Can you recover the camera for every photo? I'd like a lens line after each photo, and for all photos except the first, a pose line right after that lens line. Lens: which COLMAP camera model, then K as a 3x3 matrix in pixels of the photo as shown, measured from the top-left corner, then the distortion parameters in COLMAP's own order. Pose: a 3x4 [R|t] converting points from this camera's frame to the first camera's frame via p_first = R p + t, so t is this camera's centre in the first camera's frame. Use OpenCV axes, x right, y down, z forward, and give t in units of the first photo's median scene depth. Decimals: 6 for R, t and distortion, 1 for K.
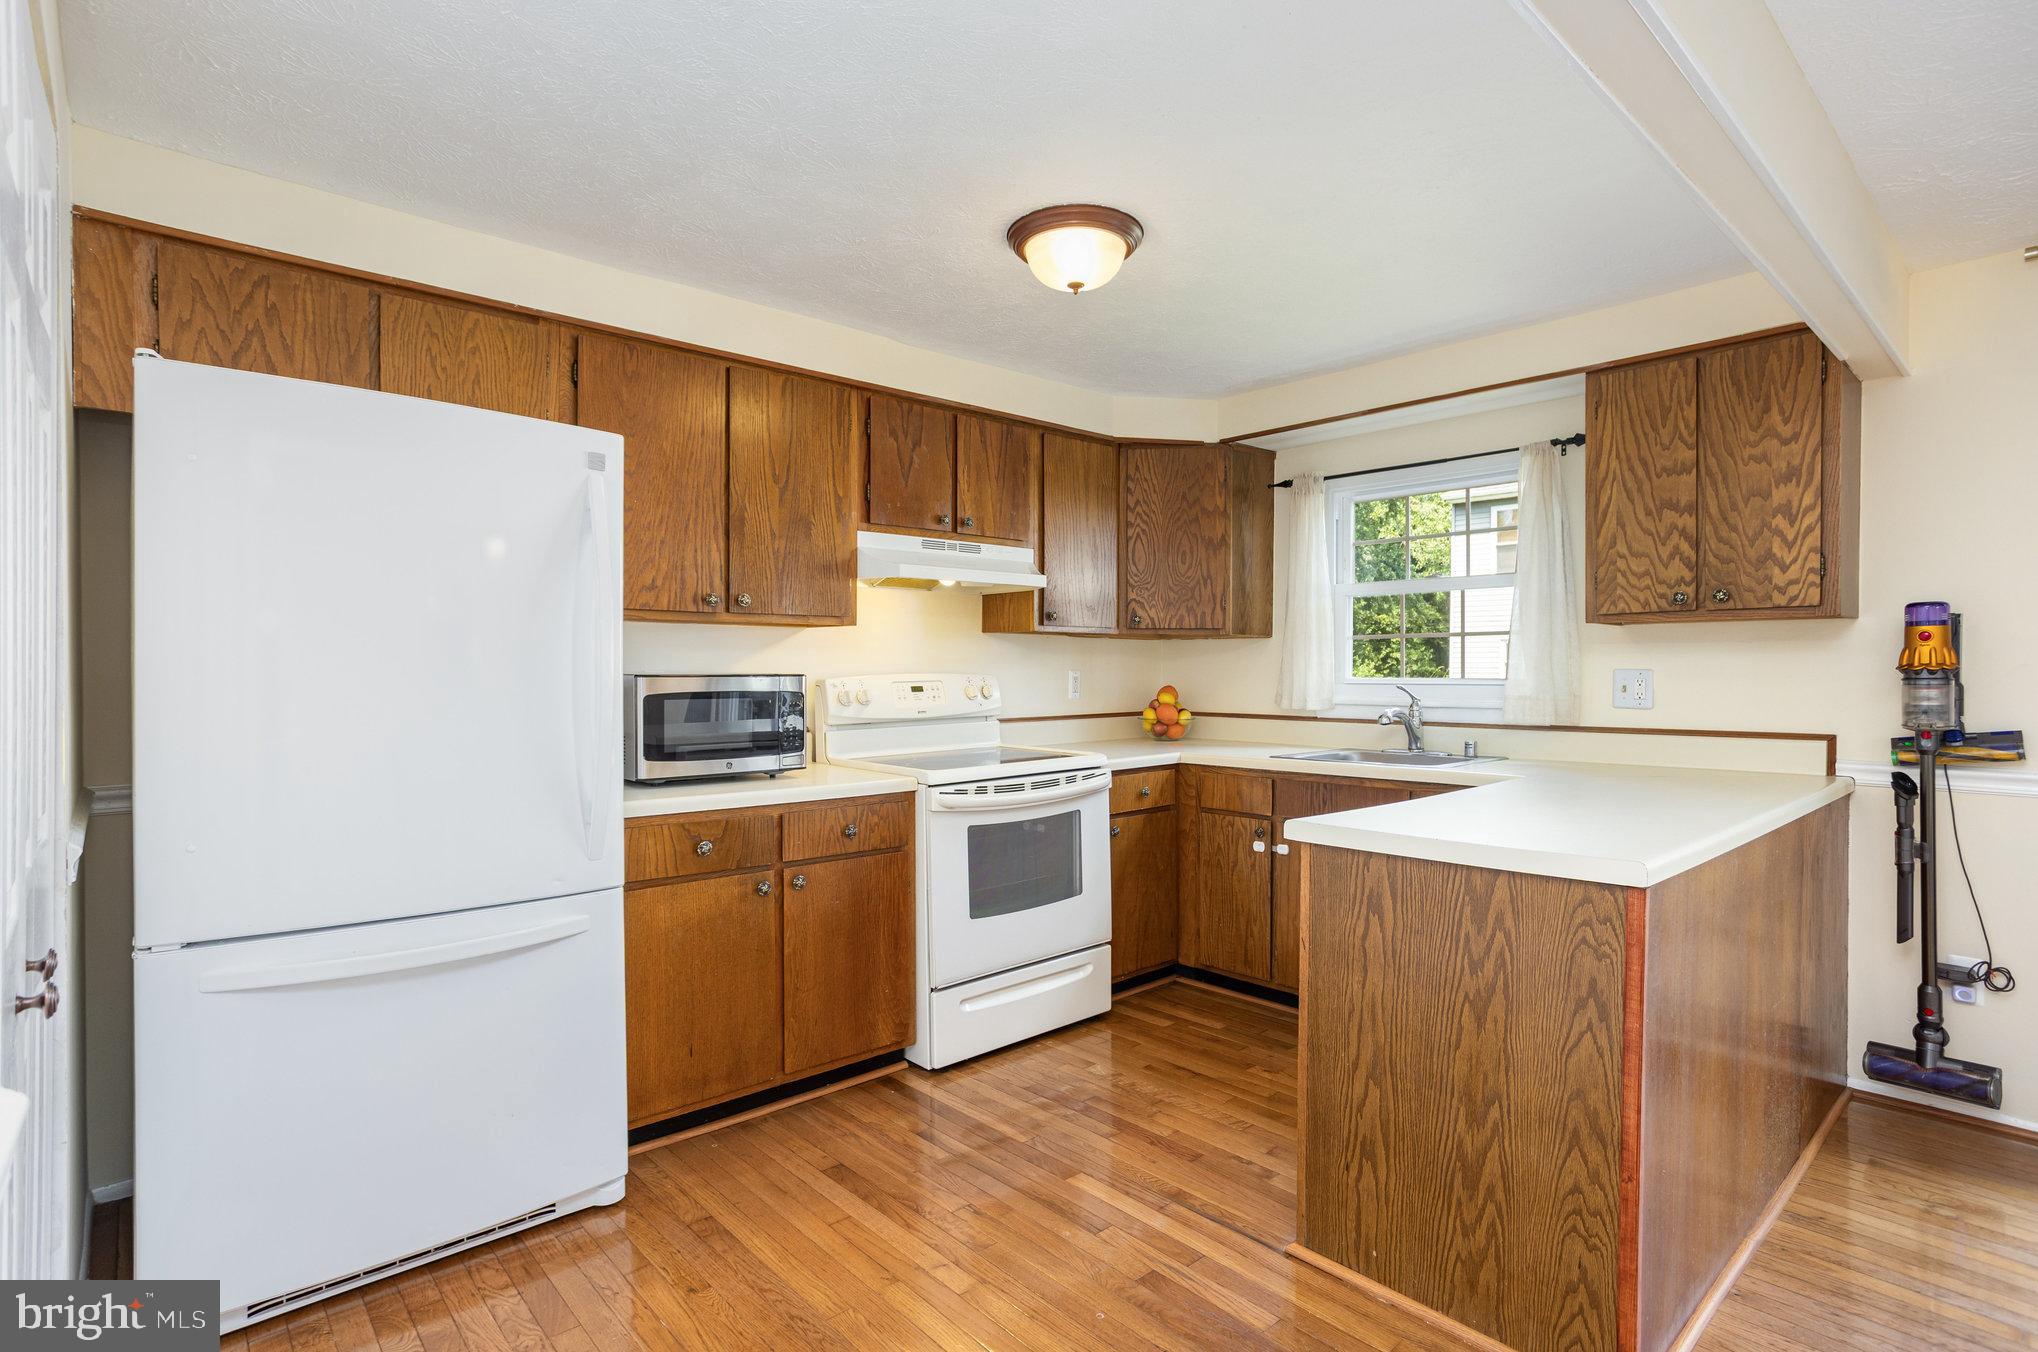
lens RADIAL K [[1008.0, 0, 1012.0], [0, 1008.0, 672.8], [0, 0, 1]] dist [-0.047058, 0.029570]
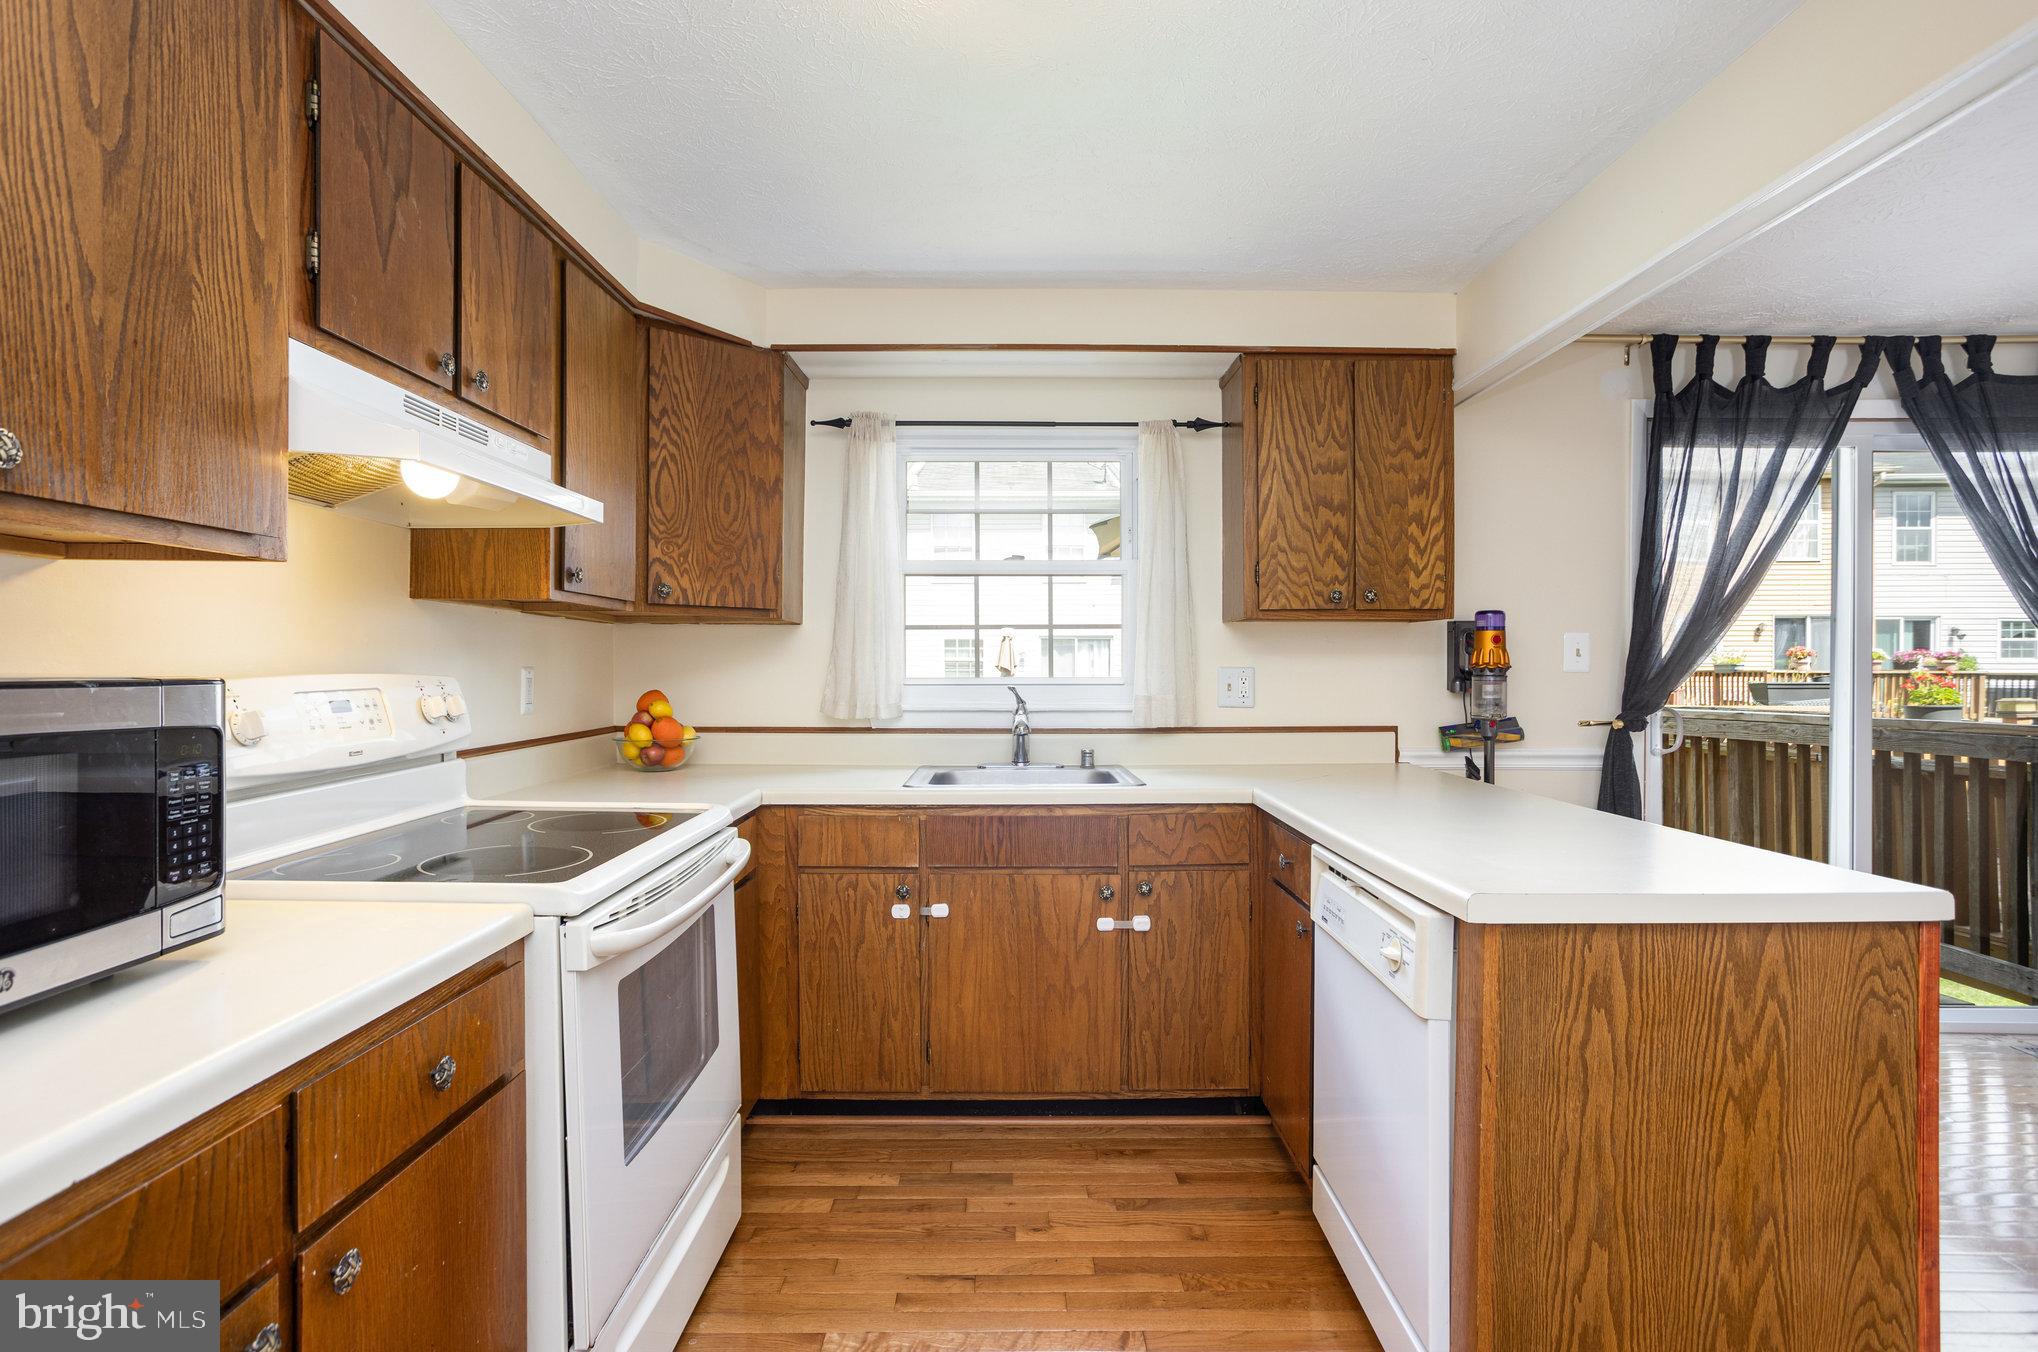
lens RADIAL K [[1008.0, 0, 1012.0], [0, 1008.0, 672.8], [0, 0, 1]] dist [-0.047058, 0.029570]
pose [[0.664401, -0.002833, 0.747370, -0.299840], [0.001063, 0.999995, 0.002846, -0.001298], [-0.747375, -0.001097, 0.664401, 0.565515]]
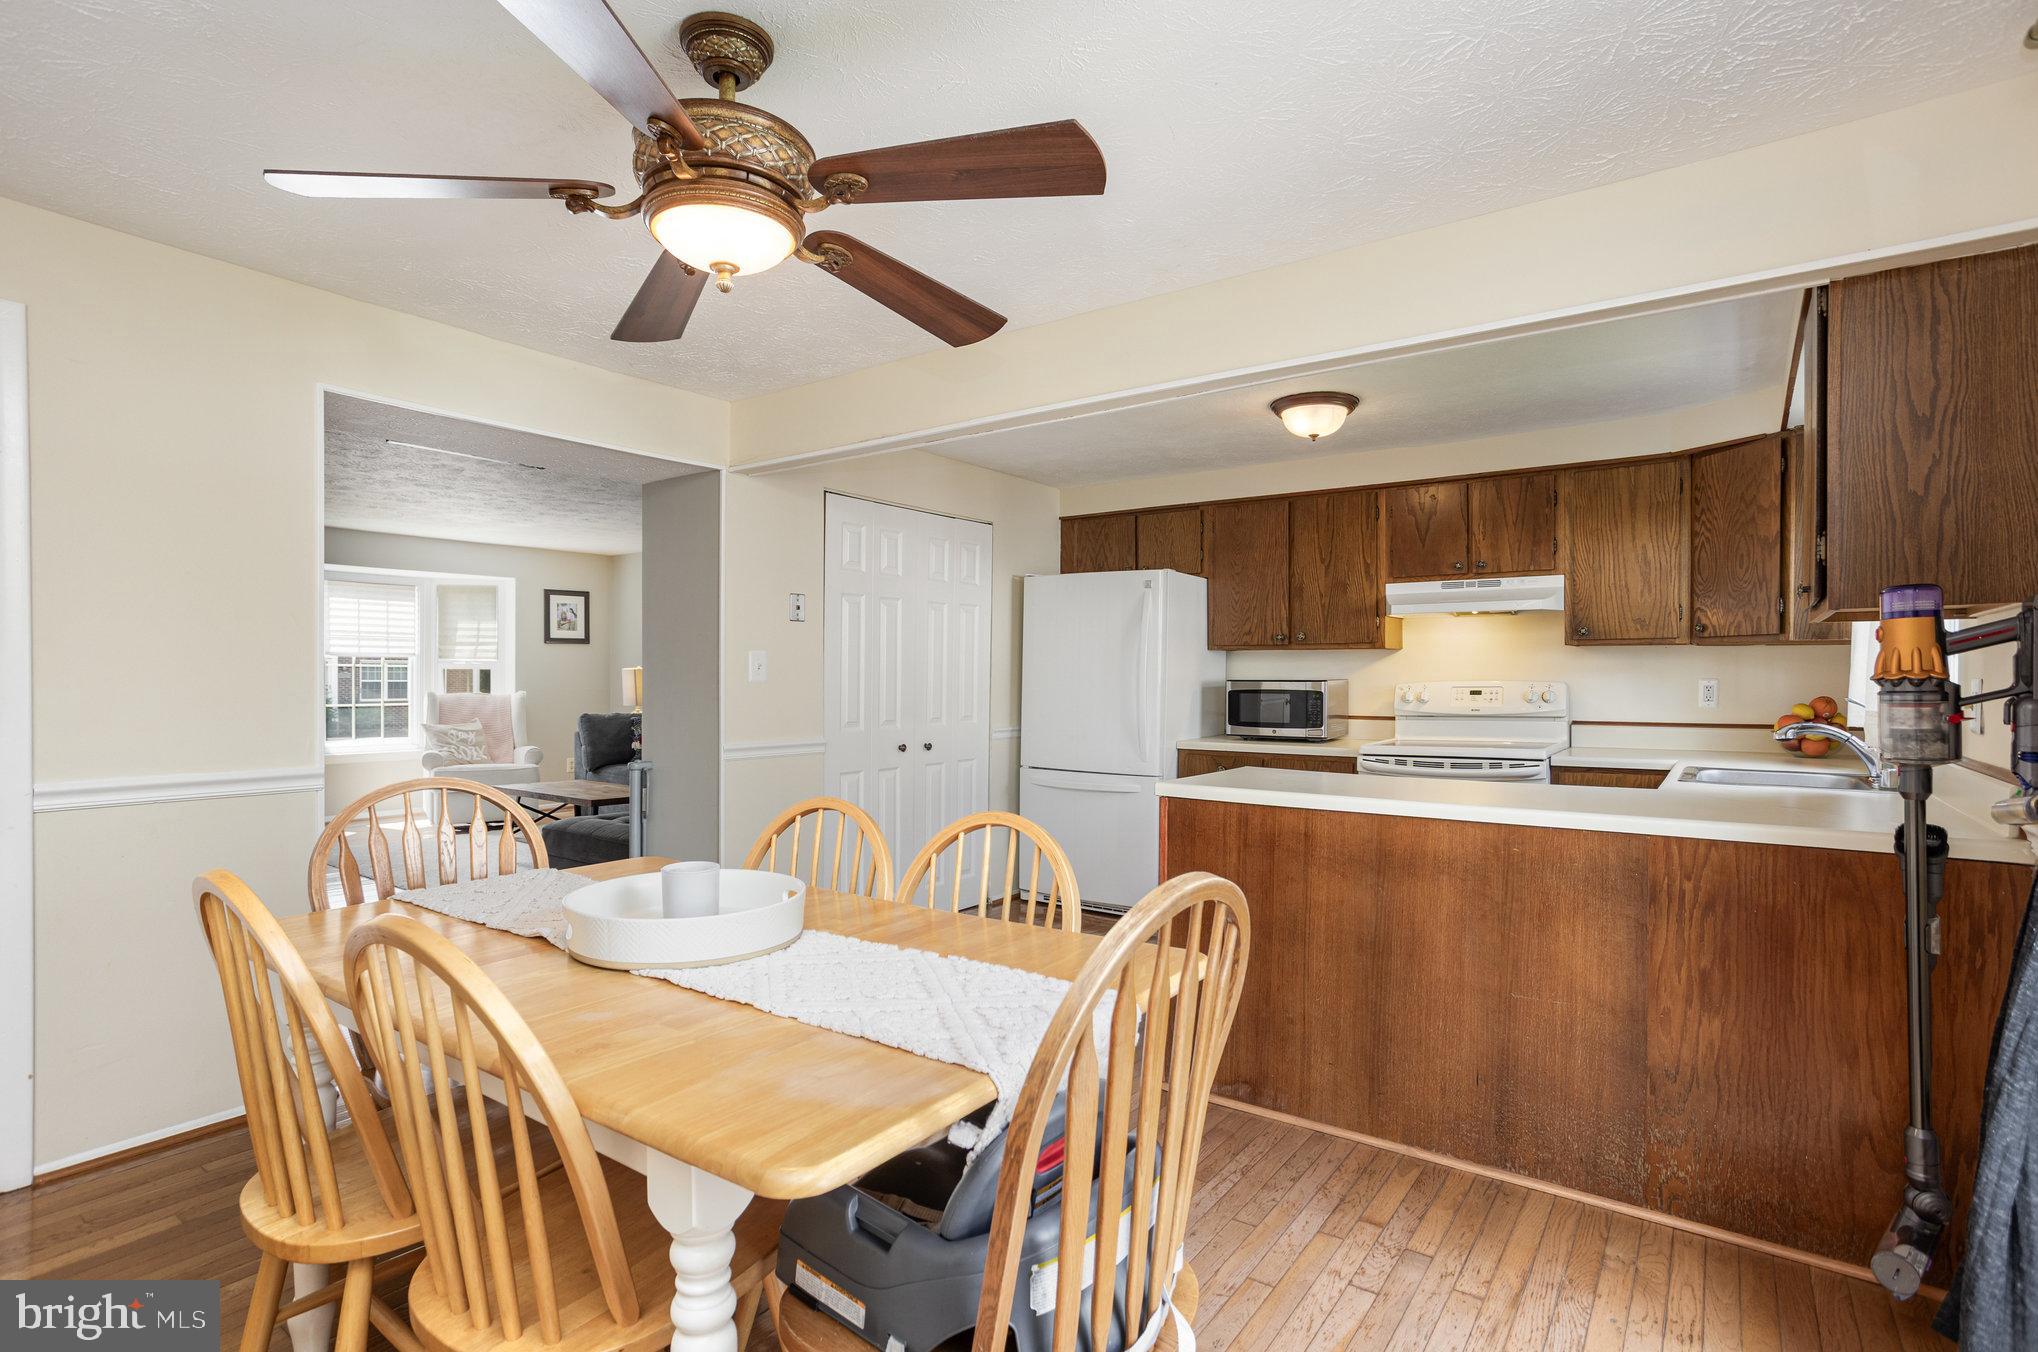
lens RADIAL K [[1008.0, 0, 1012.0], [0, 1008.0, 672.8], [0, 0, 1]] dist [-0.047058, 0.029570]
pose [[0.208644, -0.002550, -0.977988, 1.339422], [-0.004817, 0.999982, -0.003635, -0.002526], [0.977980, 0.005469, 0.208627, 0.176927]]
